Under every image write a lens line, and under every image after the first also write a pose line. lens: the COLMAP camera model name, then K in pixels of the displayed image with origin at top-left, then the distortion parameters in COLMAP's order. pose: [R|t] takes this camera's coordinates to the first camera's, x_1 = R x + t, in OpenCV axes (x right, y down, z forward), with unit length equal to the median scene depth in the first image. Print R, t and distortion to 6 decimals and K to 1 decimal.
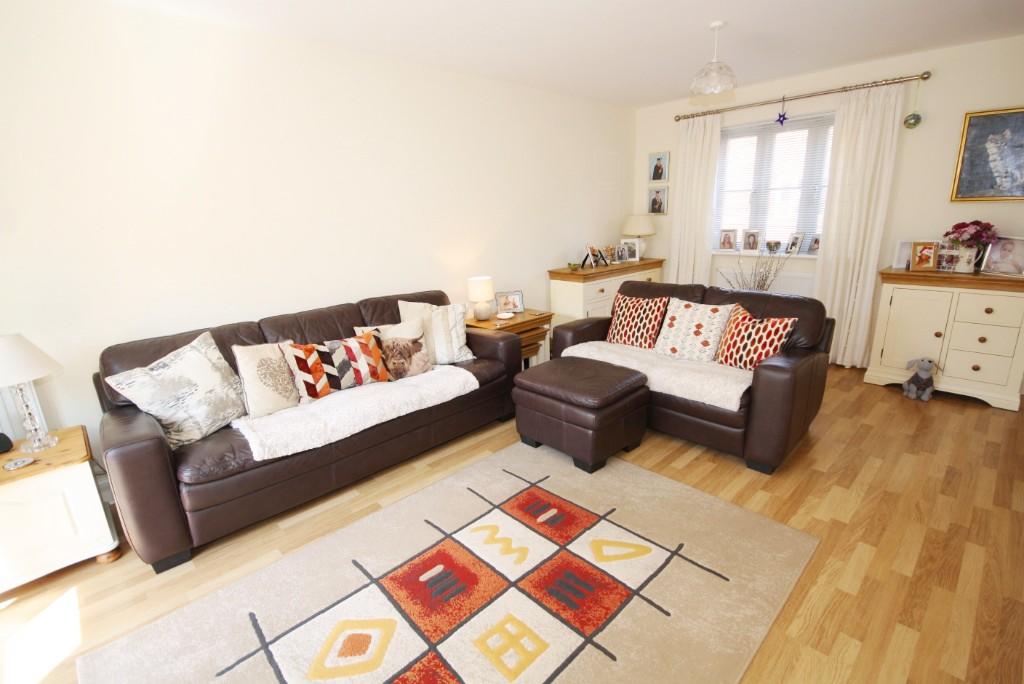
lens RADIAL K [[479.7, 0, 512.0], [0, 479.7, 343.2], [0, 0, 1]] dist [-0.000348, -0.000082]
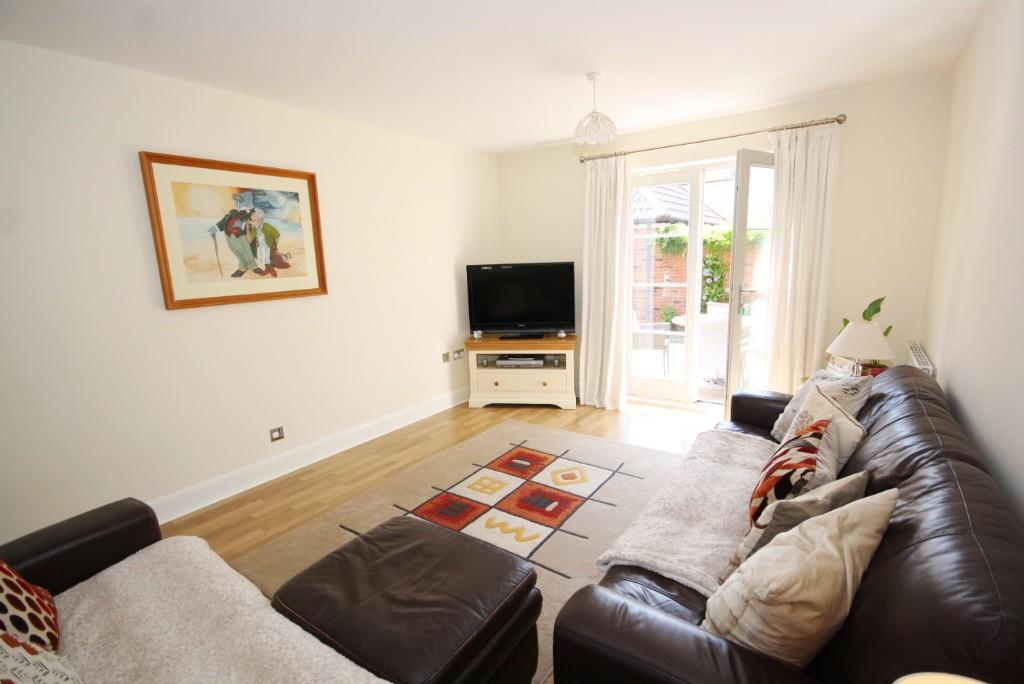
lens RADIAL K [[479.7, 0, 514.6], [0, 479.7, 342.7], [0, 0, 1]] dist [-0.000348, -0.000082]
pose [[-0.979312, 0.092410, -0.180021, 0.142231], [0.005648, 0.901771, 0.432178, -0.537480], [0.202276, 0.422221, -0.883637, 1.943041]]
